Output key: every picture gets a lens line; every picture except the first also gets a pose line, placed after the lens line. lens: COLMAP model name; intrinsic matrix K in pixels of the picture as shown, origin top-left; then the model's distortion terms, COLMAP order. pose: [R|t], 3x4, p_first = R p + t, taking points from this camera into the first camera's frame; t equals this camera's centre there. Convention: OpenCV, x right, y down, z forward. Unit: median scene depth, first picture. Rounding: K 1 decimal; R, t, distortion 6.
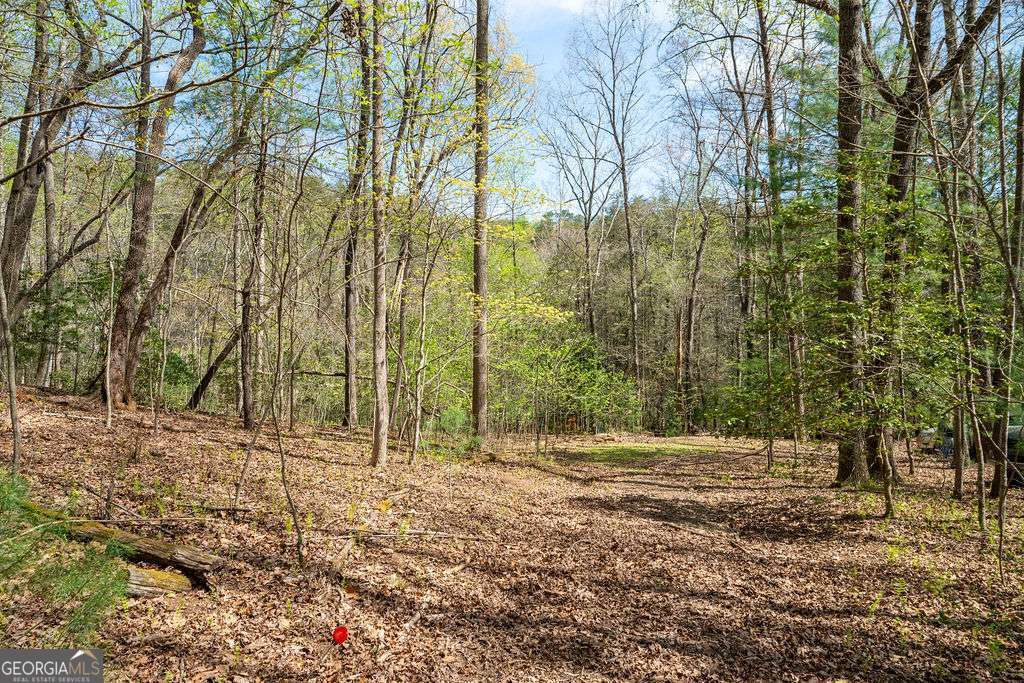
lens RADIAL K [[663.3, 0, 514.2], [0, 663.3, 346.5], [0, 0, 1]] dist [0.025493, 0.001053]
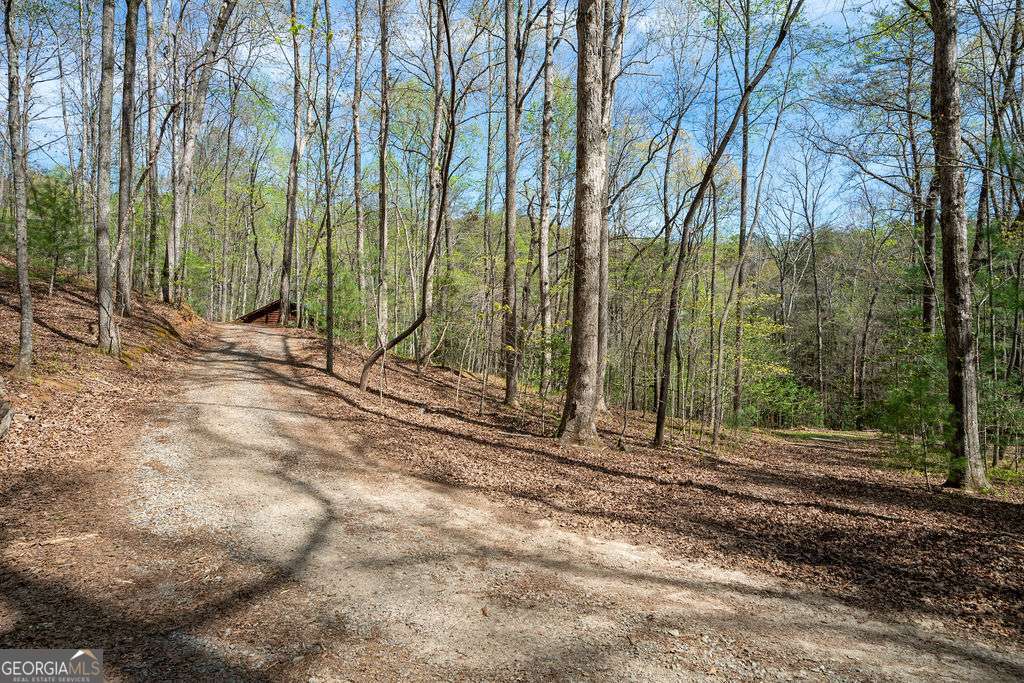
lens RADIAL K [[595.6, 0, 513.3], [0, 595.6, 345.6], [0, 0, 1]] dist [0.025288, 0.000553]
pose [[0.957496, 0.018451, -0.287855, -0.073622], [-0.019645, 0.999806, -0.001263, -0.032862], [0.287776, 0.006864, 0.957673, -0.397715]]
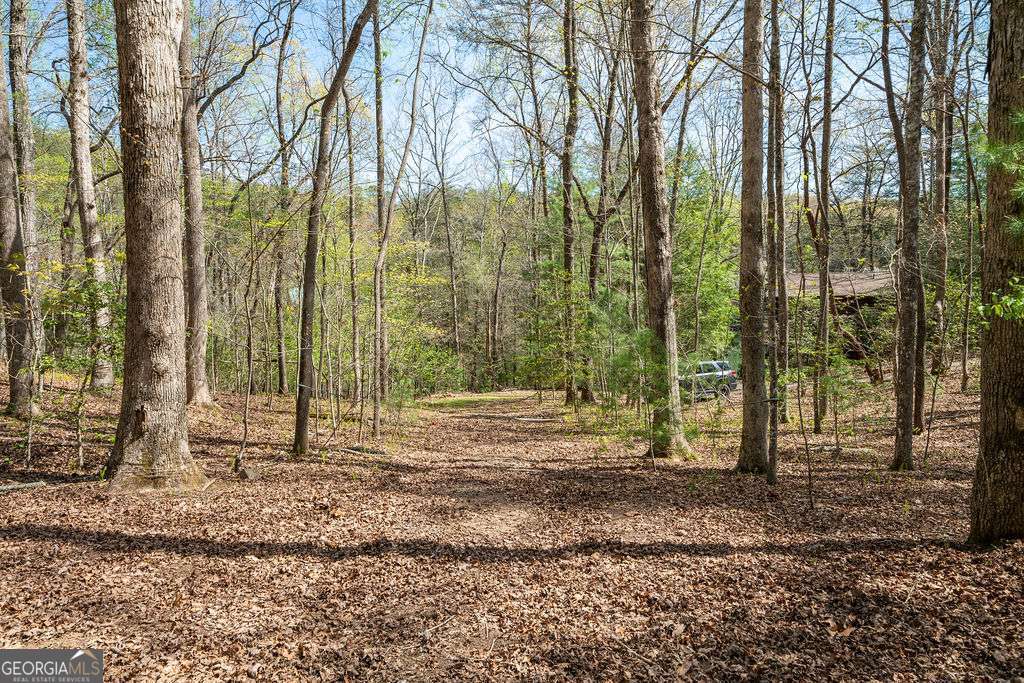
lens RADIAL K [[663.3, 0, 514.2], [0, 663.3, 346.5], [0, 0, 1]] dist [0.025493, 0.001053]
pose [[0.957828, -0.028542, 0.285920, -0.085335], [0.014716, 0.998621, 0.050387, -0.028646], [-0.286964, -0.044055, 0.956928, -0.300817]]
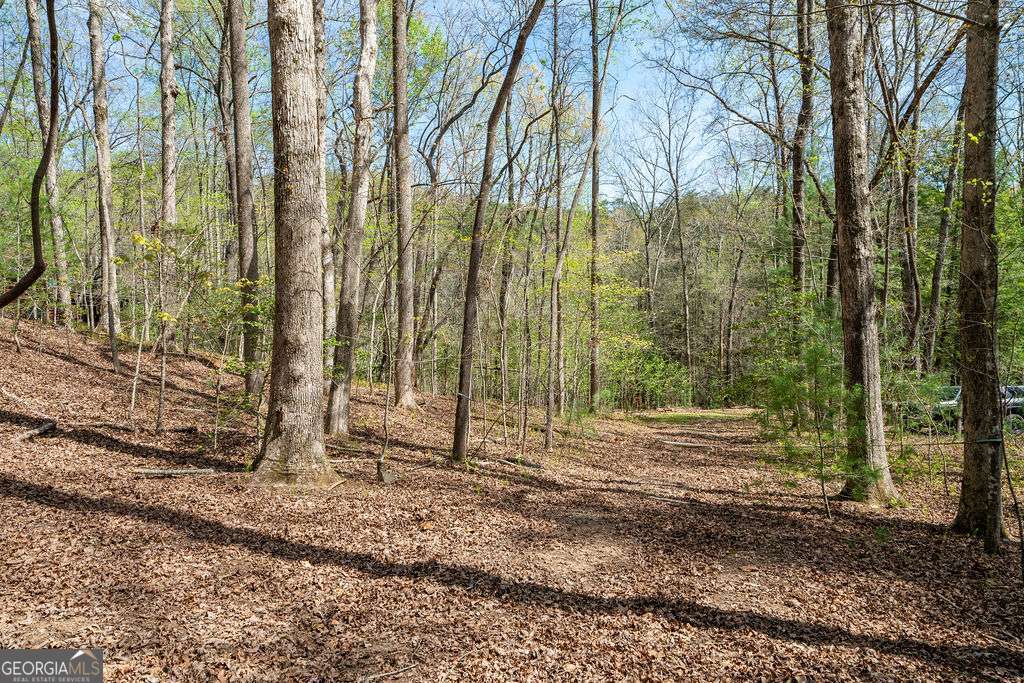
lens RADIAL K [[663.3, 0, 514.2], [0, 663.3, 346.5], [0, 0, 1]] dist [0.025493, 0.001053]
pose [[0.996997, -0.007146, -0.077113, -0.049473], [0.009428, 0.999527, 0.029259, -0.028259], [0.076868, -0.029898, 0.996593, -0.291657]]
